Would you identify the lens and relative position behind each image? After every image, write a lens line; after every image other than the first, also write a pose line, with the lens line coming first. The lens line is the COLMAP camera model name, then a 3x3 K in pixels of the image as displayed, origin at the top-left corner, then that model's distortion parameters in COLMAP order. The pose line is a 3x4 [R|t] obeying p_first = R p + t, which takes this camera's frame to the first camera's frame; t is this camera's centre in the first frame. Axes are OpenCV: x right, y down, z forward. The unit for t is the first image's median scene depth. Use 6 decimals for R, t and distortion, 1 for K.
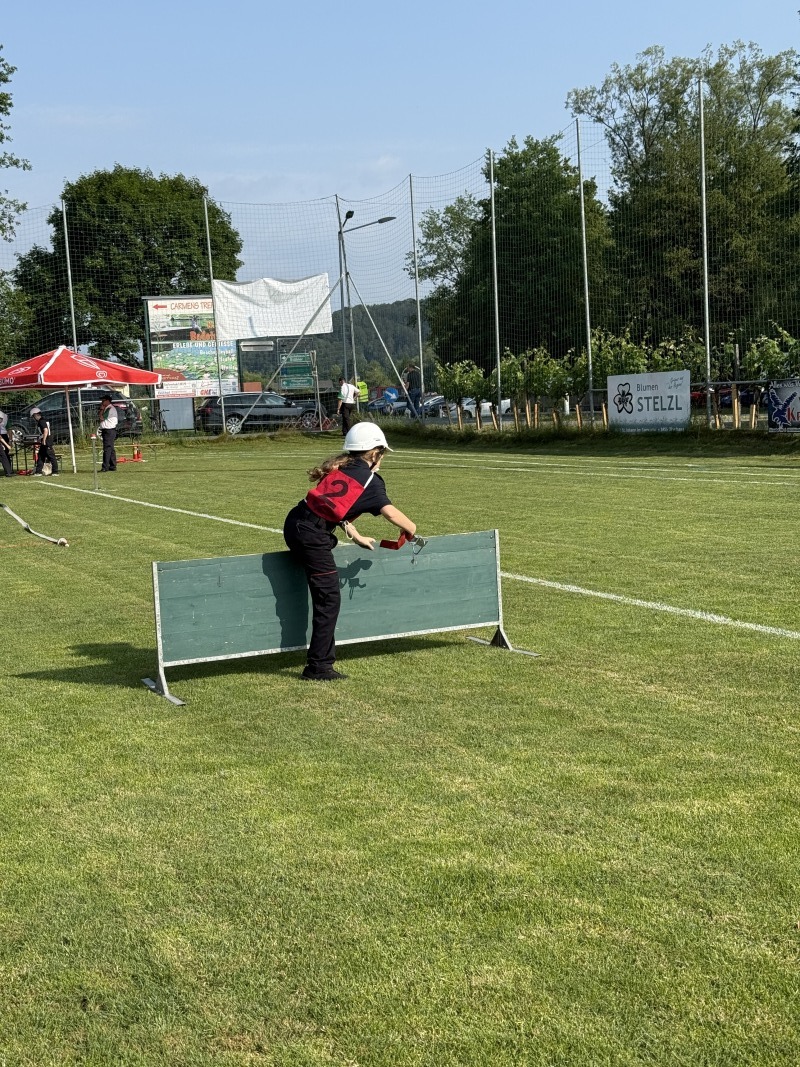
lens RADIAL K [[1472.8, 0, 415.2], [0, 1472.8, 530.6], [0, 0, 1]] dist [0.105416, -0.115519]
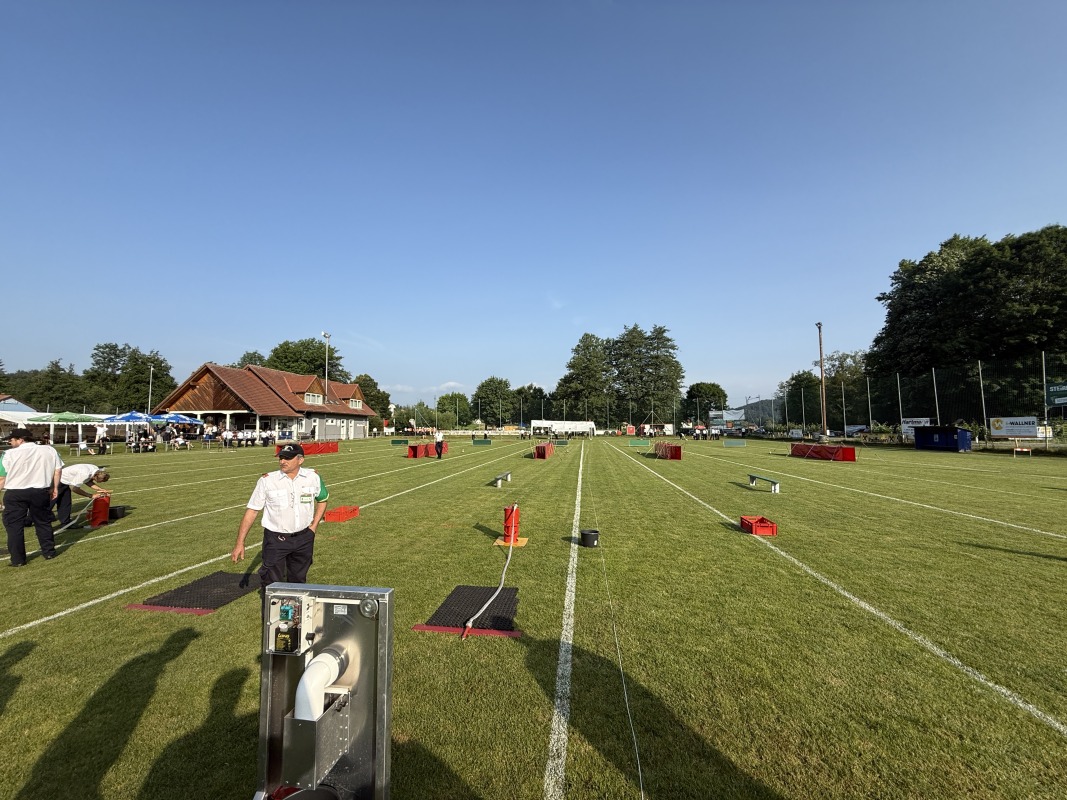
lens RADIAL K [[423.2, 0, 530.3], [0, 423.2, 400.1], [0, 0, 1]] dist [0.000131, 0.000421]
pose [[0.854035, 0.012870, -0.520056, 0.104121], [-0.088769, 0.988637, -0.121311, 0.081099], [0.512586, 0.149769, 0.845473, -1.001902]]
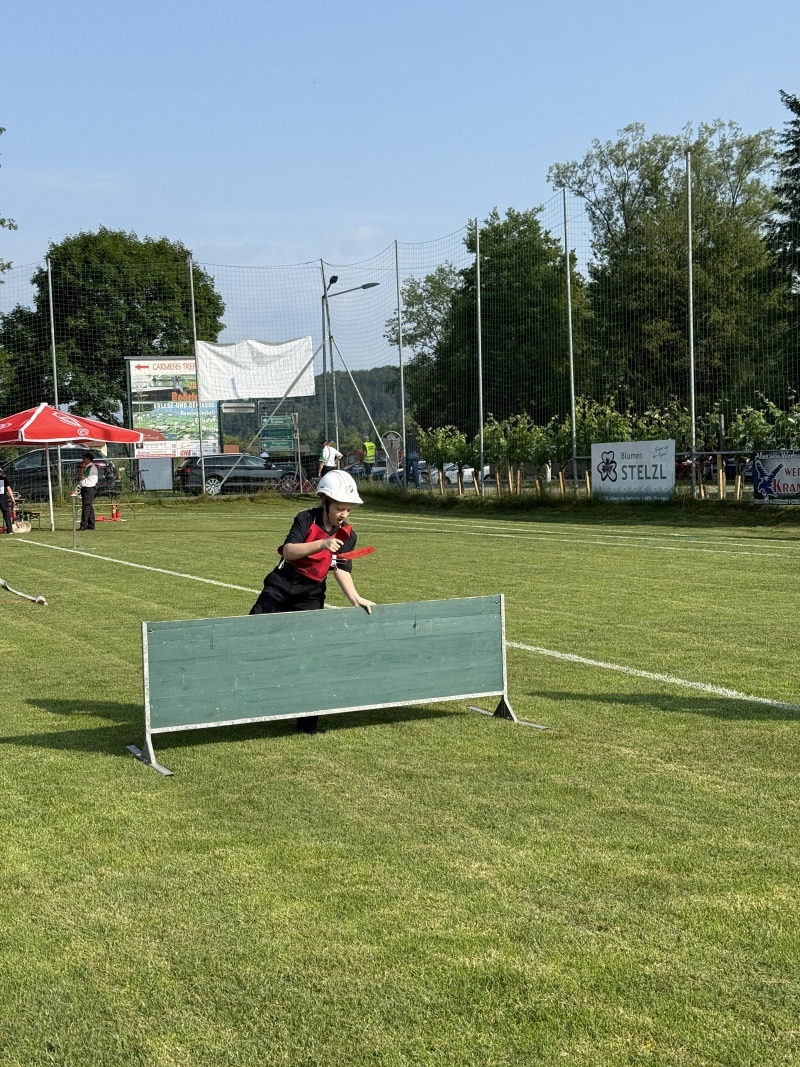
lens RADIAL K [[1467.9, 0, 400.0], [0, 1467.9, 533.5], [0, 0, 1]] dist [0.102552, -0.090522]
pose [[0.999789, 0.019234, 0.007245, -0.004096], [-0.018909, 0.998916, -0.042529, 0.000320], [-0.008055, 0.042383, 0.999069, 0.010598]]
